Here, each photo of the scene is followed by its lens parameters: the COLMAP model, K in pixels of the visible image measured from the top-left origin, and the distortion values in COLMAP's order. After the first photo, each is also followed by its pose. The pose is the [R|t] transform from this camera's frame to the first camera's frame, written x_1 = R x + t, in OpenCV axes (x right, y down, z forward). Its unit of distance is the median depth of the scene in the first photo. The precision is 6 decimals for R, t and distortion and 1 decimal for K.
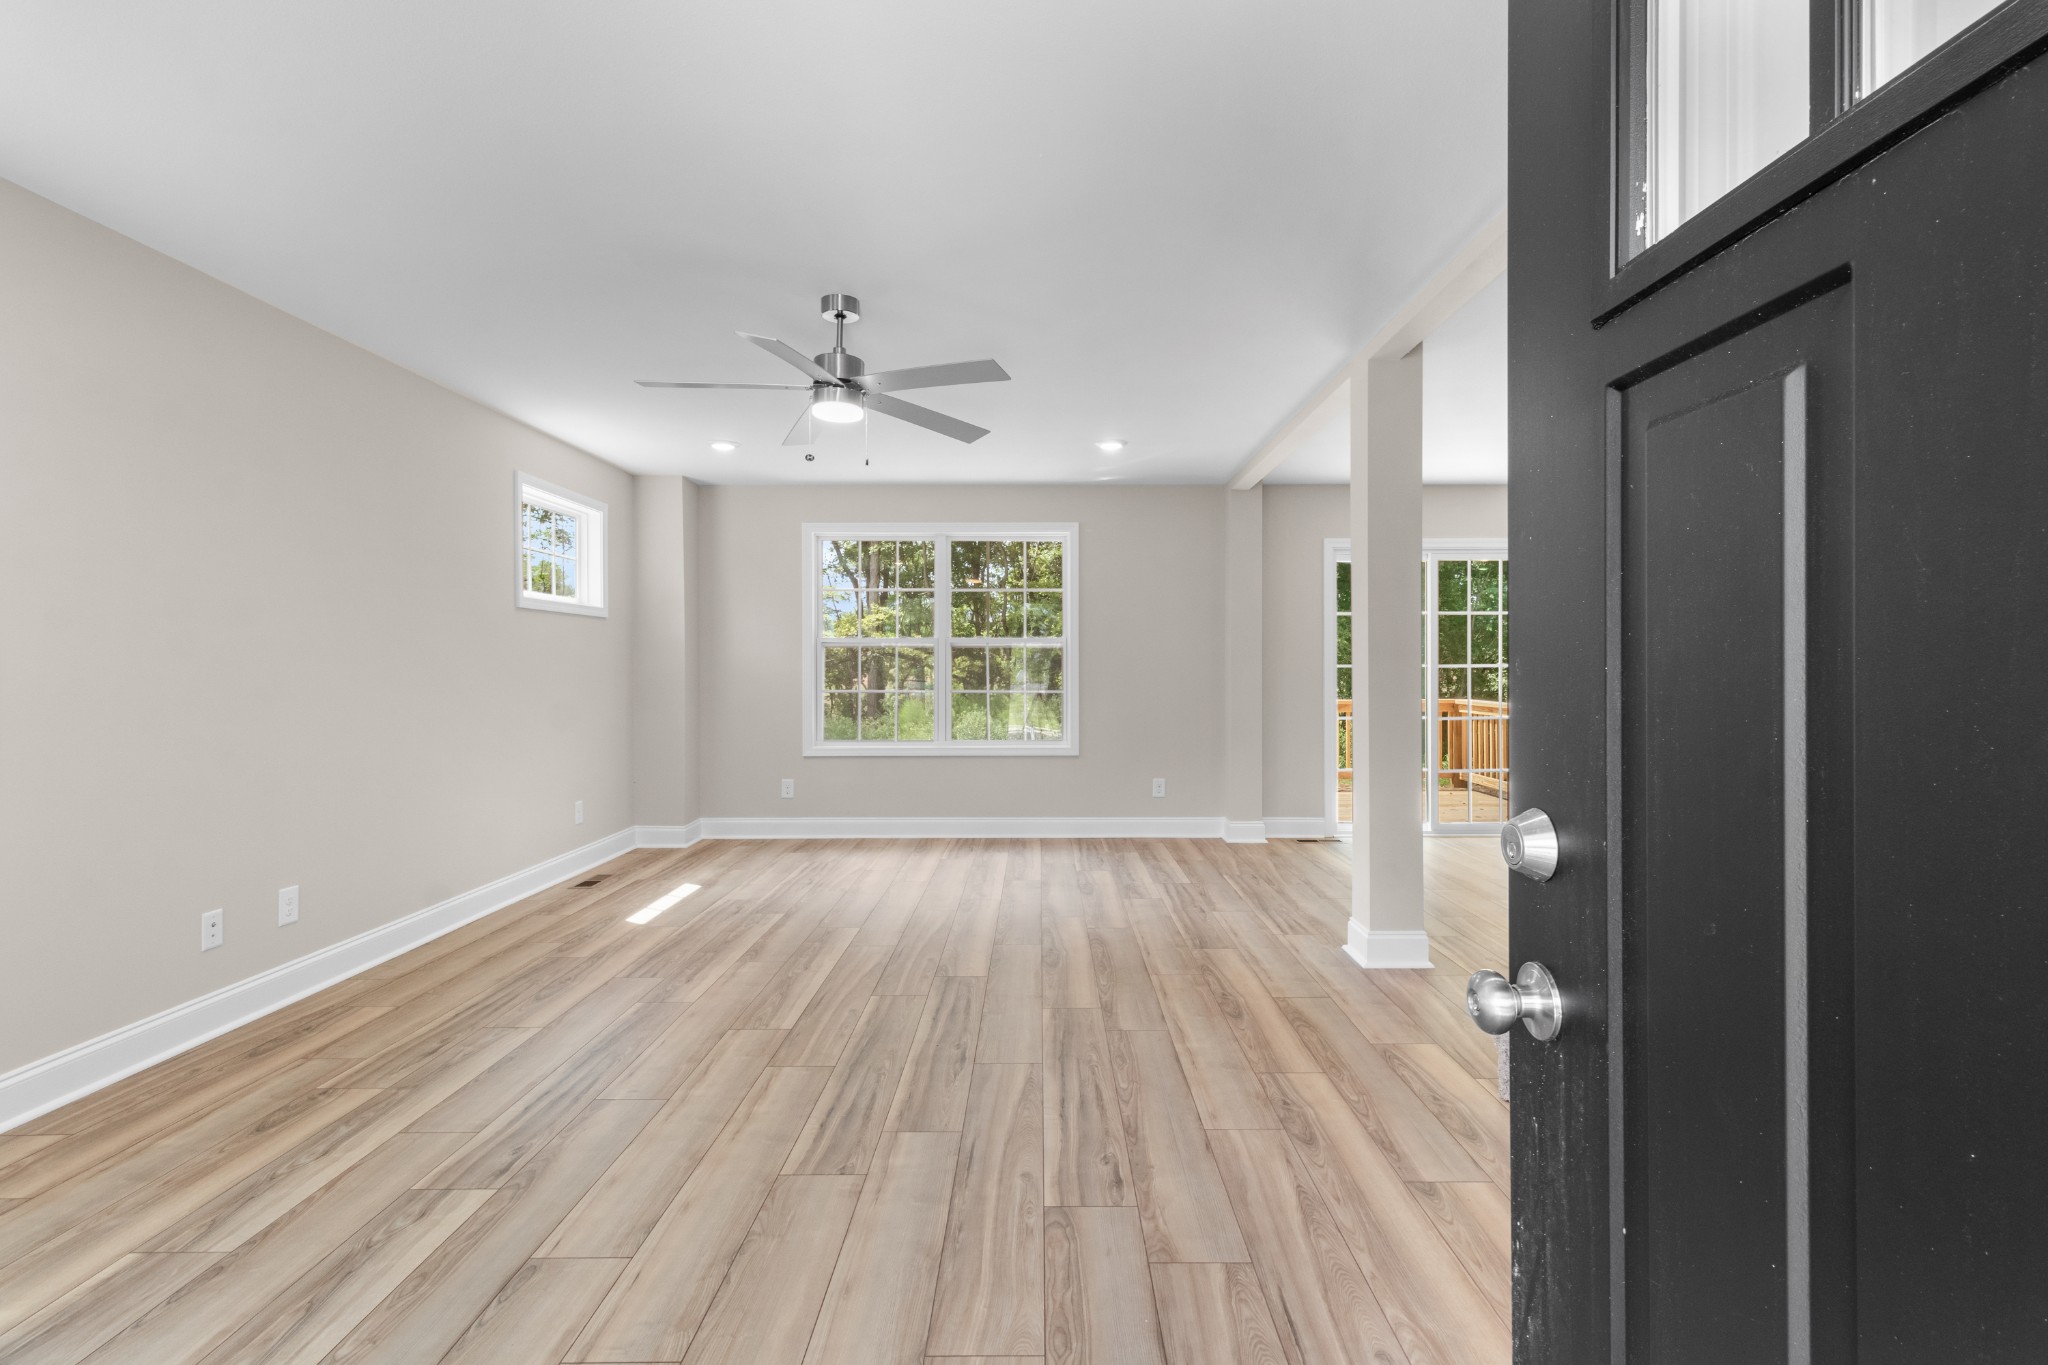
lens RADIAL K [[943.8, 0, 1040.7], [0, 943.8, 661.3], [0, 0, 1]] dist [0.002238, -0.000199]
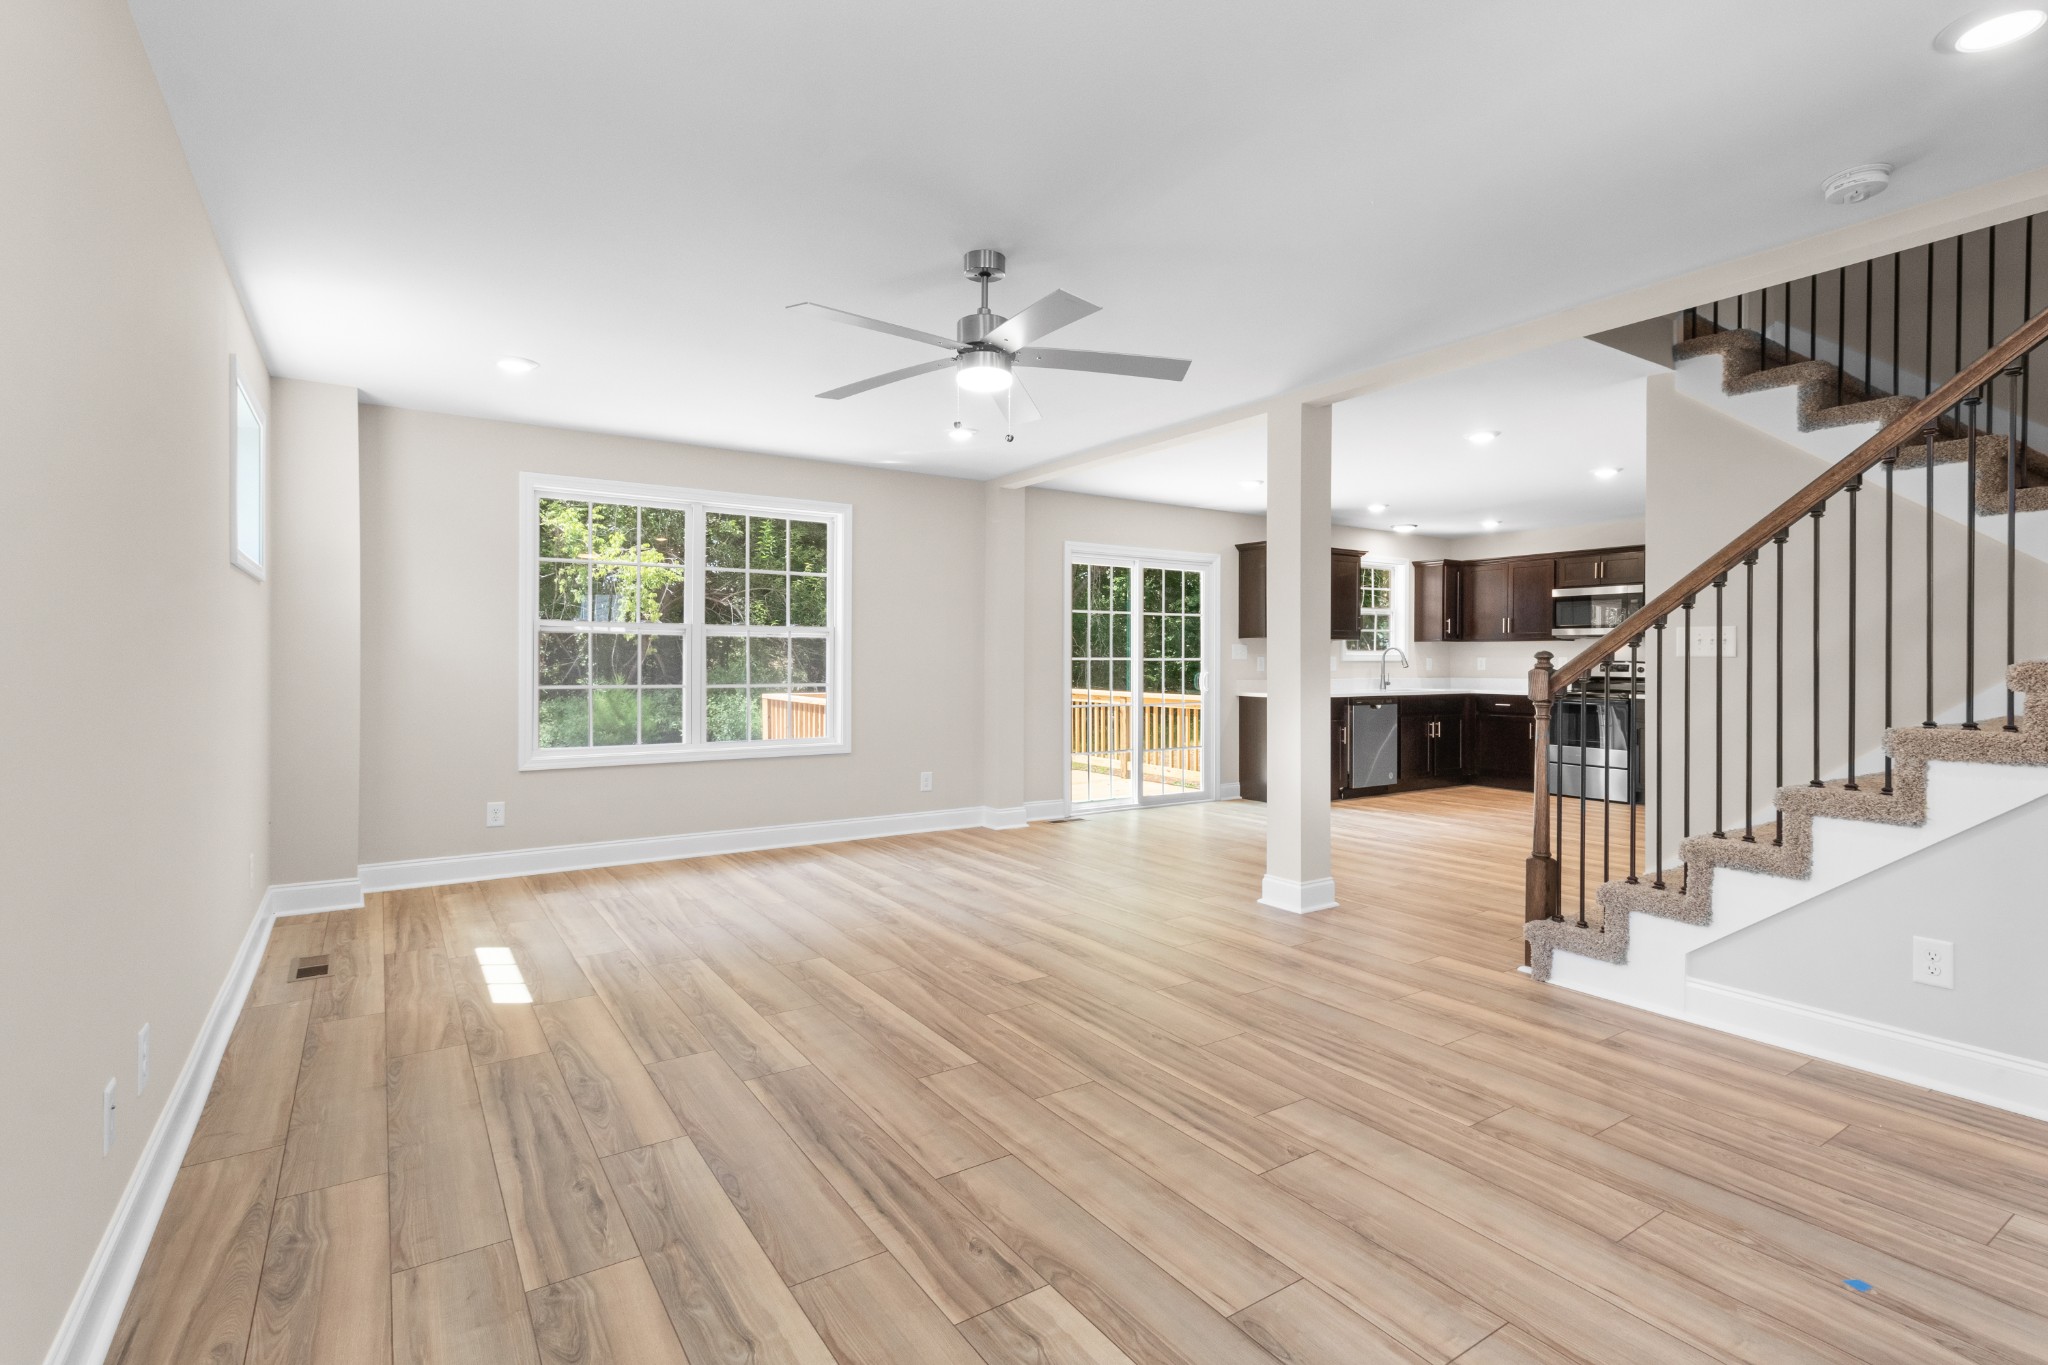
lens RADIAL K [[970.8, 0, 1032.2], [0, 970.8, 653.6], [0, 0, 1]] dist [0.003101, -0.000342]
pose [[0.831377, 0.007771, 0.555655, -0.779791], [-0.008566, 0.999963, -0.001169, 0.002225], [-0.555643, -0.003788, 0.831412, 0.217503]]
